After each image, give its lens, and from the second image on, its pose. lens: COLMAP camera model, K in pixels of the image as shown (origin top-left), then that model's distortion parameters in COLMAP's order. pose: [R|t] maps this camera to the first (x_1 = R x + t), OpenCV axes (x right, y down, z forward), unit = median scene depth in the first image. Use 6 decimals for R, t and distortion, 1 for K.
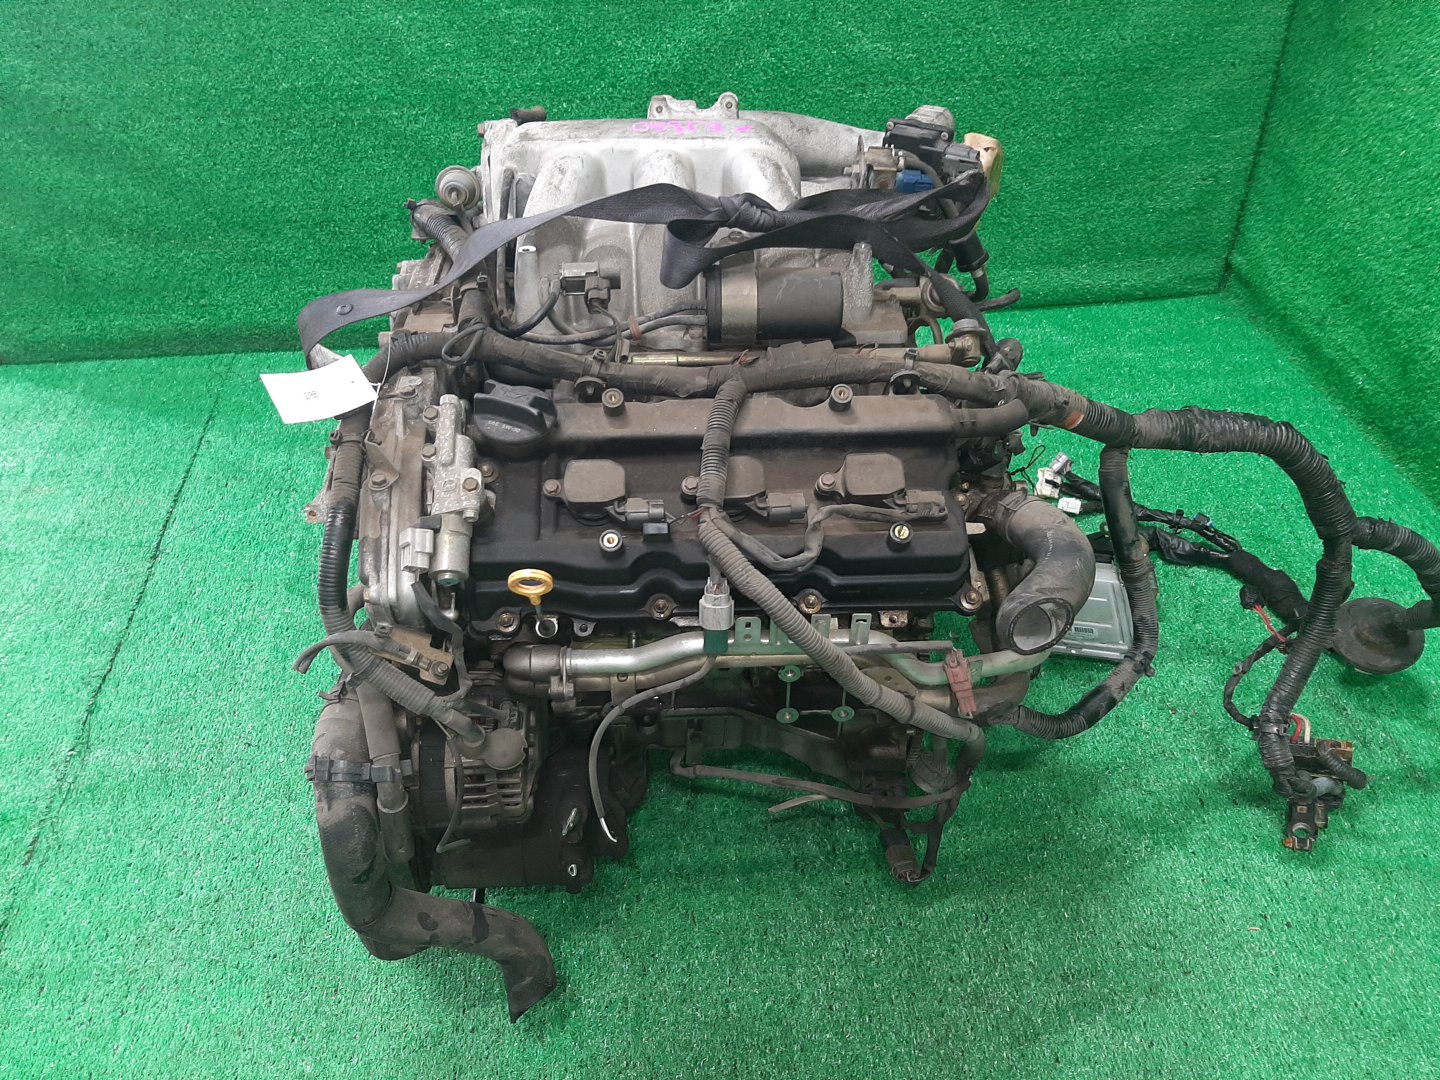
lens RADIAL K [[1111.2, 0, 716.8], [0, 1111.2, 539.8], [0, 0, 1]] dist [0.019164, -0.044589]
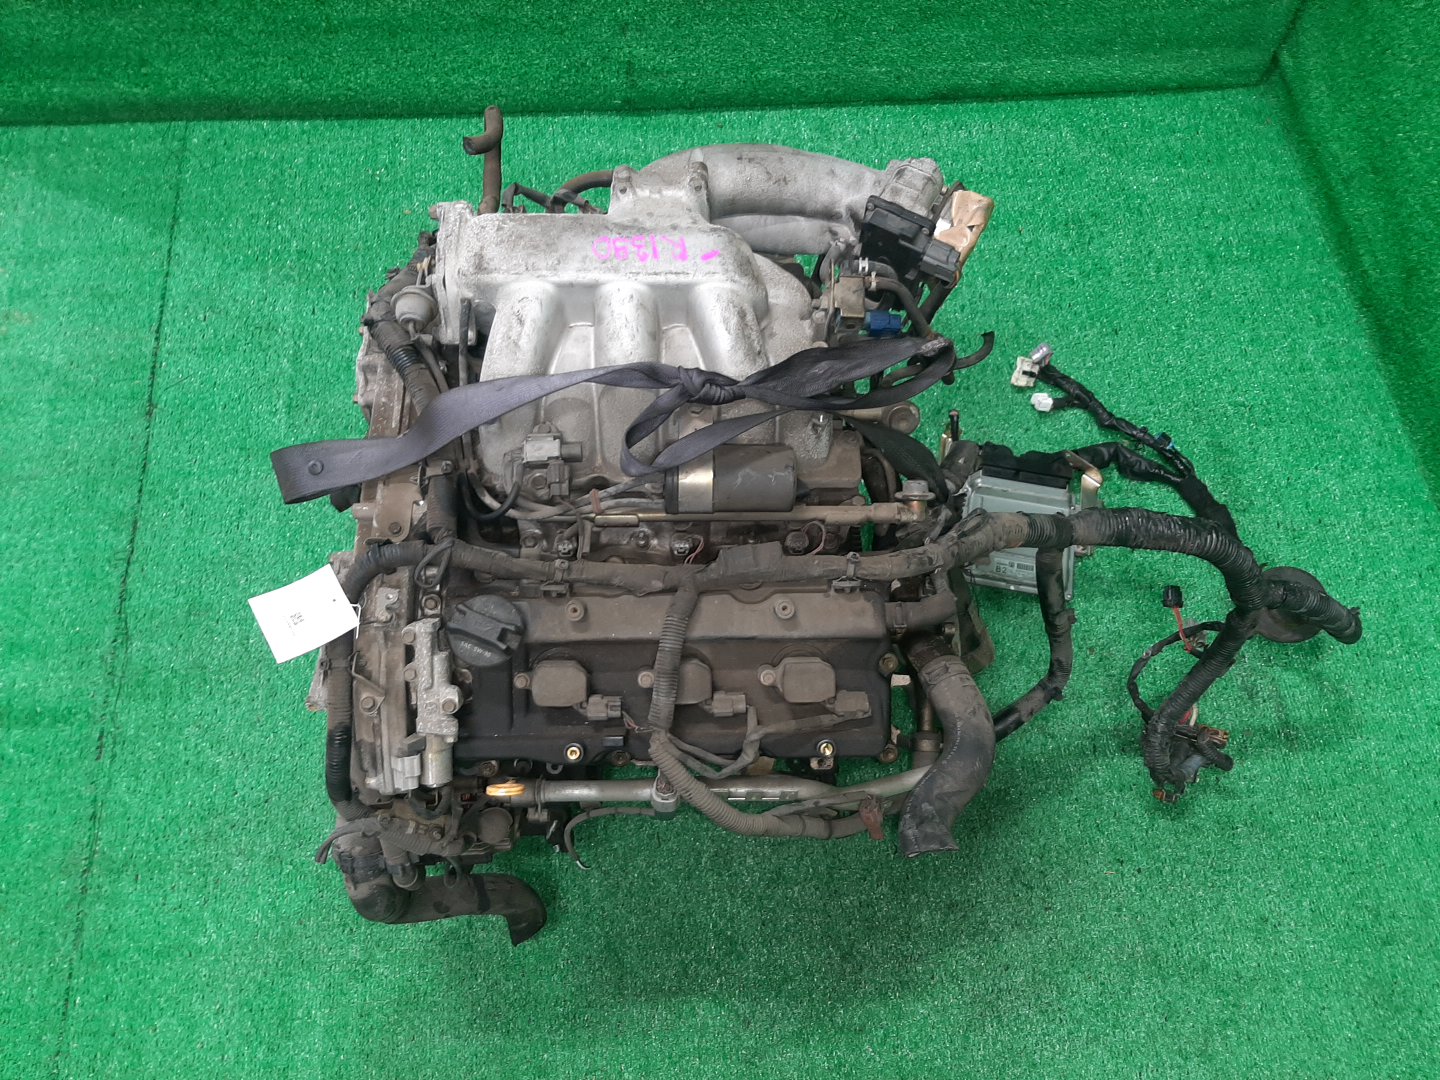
lens RADIAL K [[1111.2, 0, 717.4], [0, 1111.2, 539.5], [0, 0, 1]] dist [0.019164, -0.044589]
pose [[0.999555, 0.029679, 0.003104, 0.031800], [-0.028192, 0.905112, 0.424238, -0.503608], [0.009781, -0.424137, 0.905545, 0.033210]]
